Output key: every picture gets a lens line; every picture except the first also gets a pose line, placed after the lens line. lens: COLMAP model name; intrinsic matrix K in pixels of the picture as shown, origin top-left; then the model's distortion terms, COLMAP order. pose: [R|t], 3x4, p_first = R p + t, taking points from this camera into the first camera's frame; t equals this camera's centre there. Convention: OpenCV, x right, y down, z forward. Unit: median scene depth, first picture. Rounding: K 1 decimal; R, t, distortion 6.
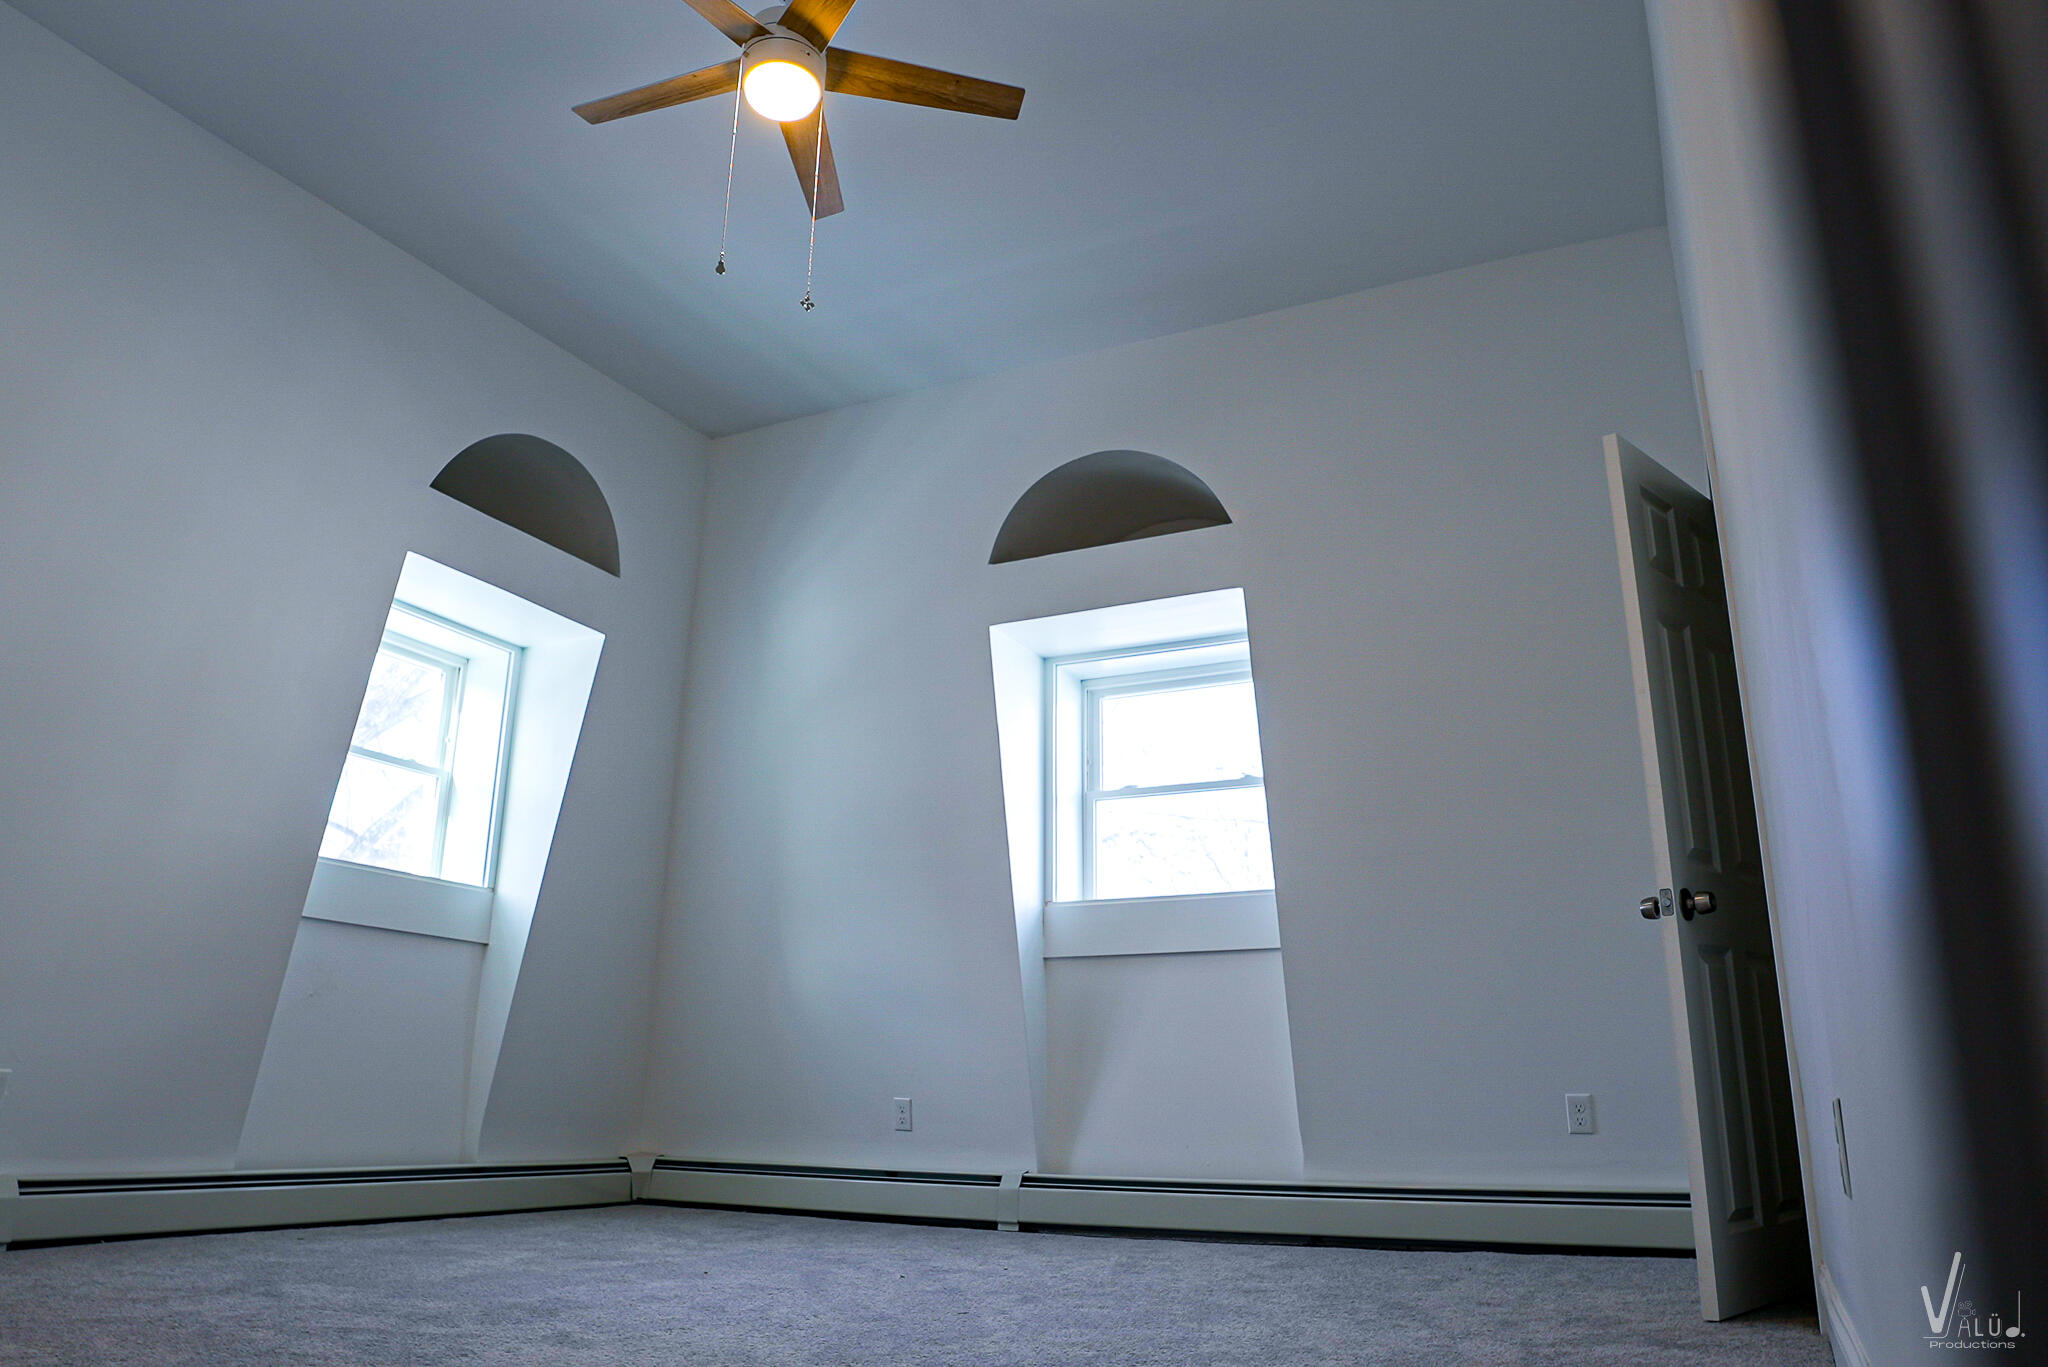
lens RADIAL K [[1405.6, 0, 1024.0], [0, 1405.6, 683.5], [0, 0, 1]] dist [-0.000740, -0.000153]
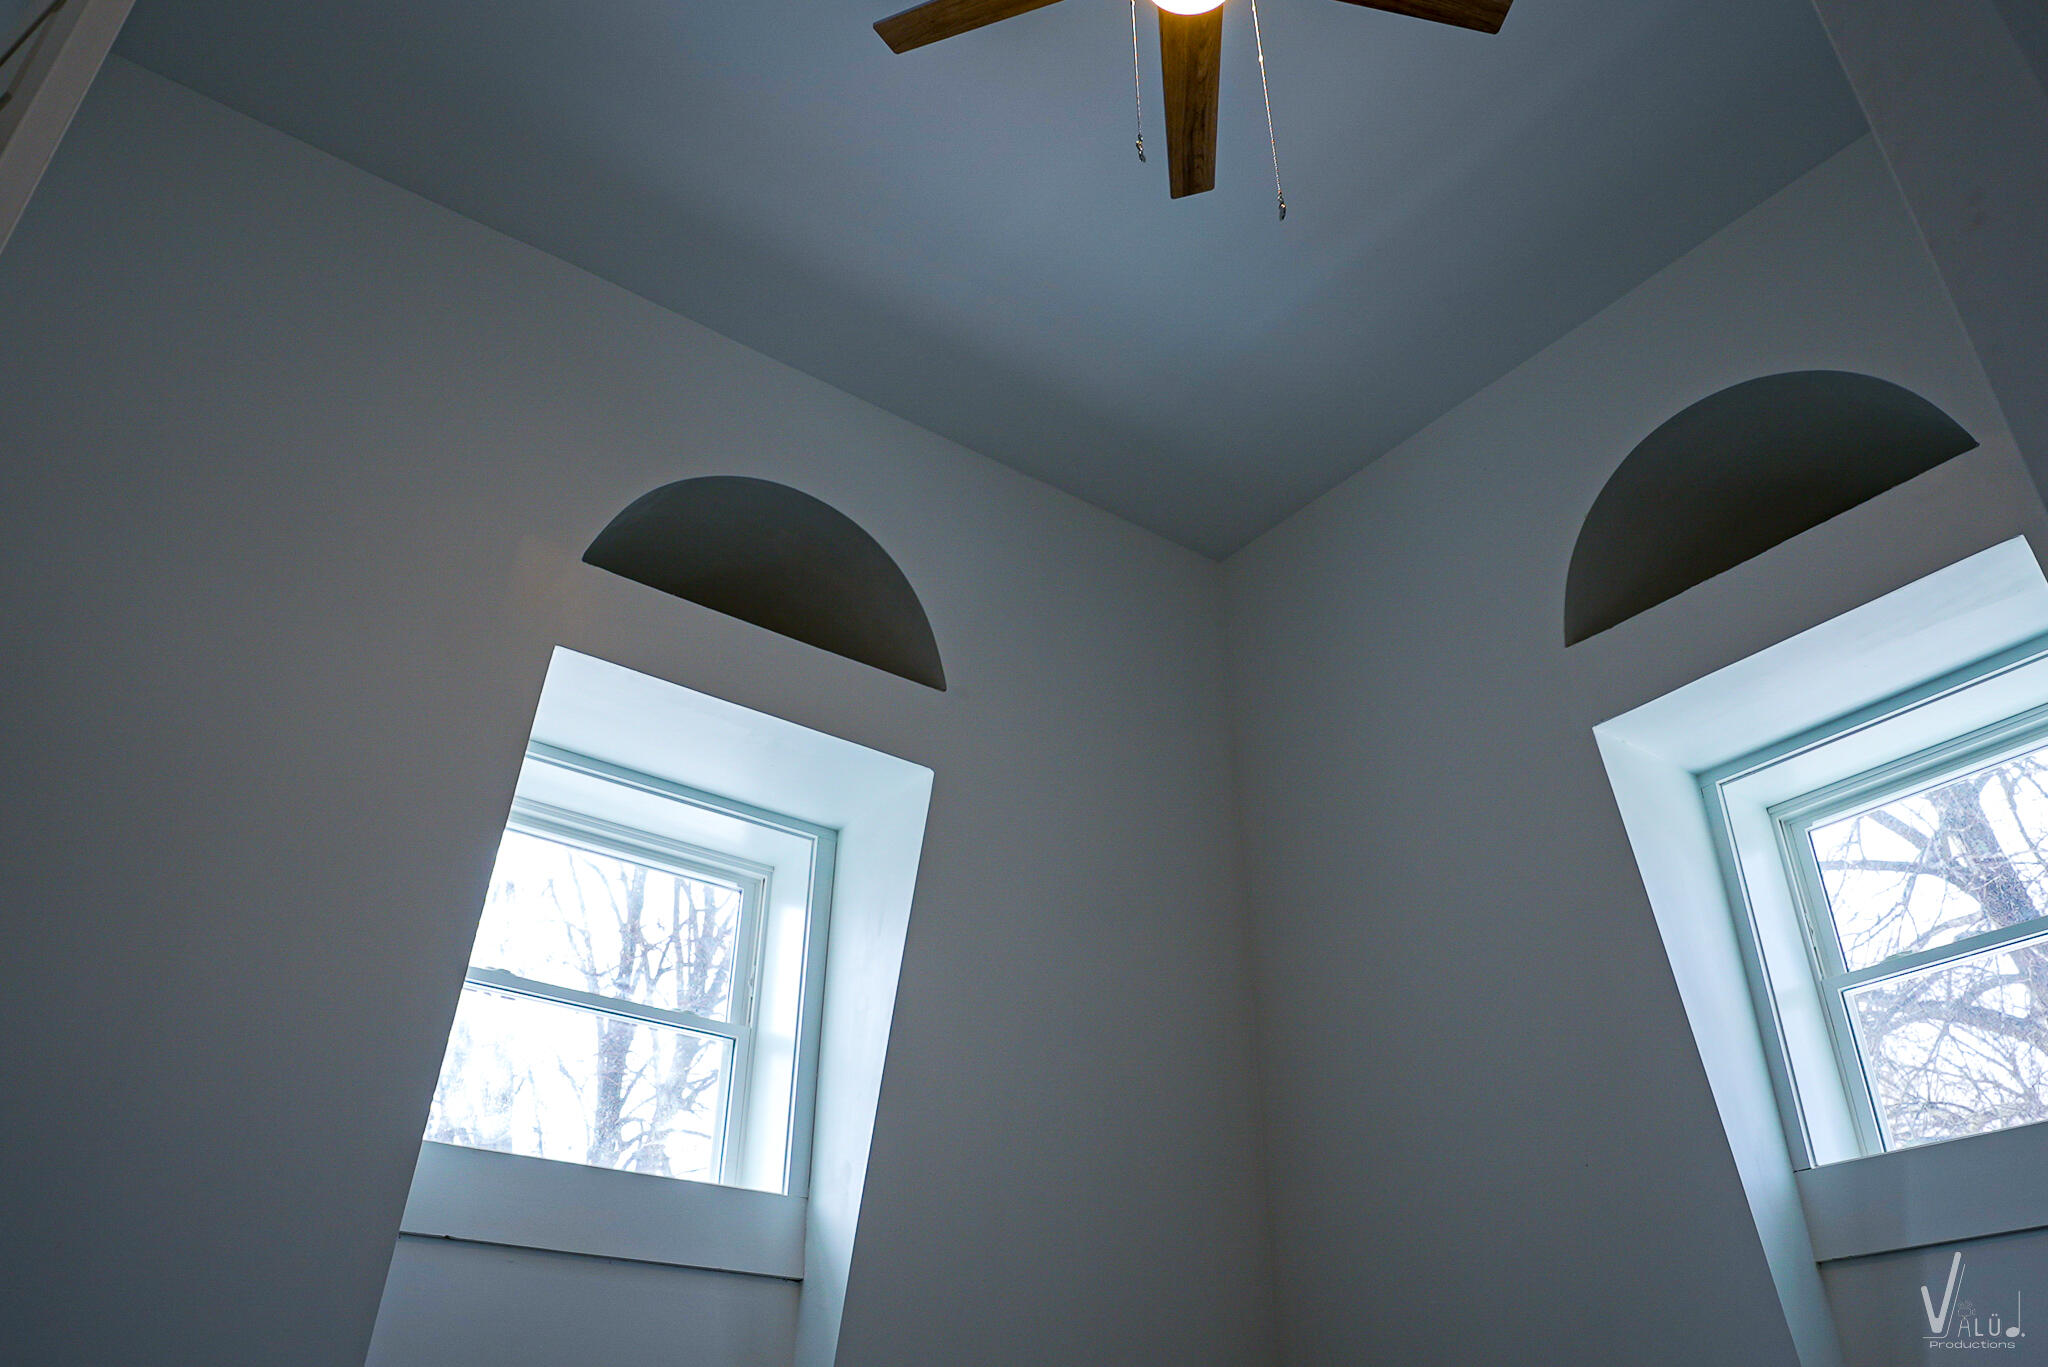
lens RADIAL K [[1474.6, 0, 1024.0], [0, 1474.6, 683.5], [0, 0, 1]] dist [-0.095812, -0.001069]
pose [[0.887980, -0.243112, -0.390370, 0.011950], [0.139498, 0.951244, -0.275090, 0.114847], [0.438215, 0.189819, 0.878599, 0.418473]]
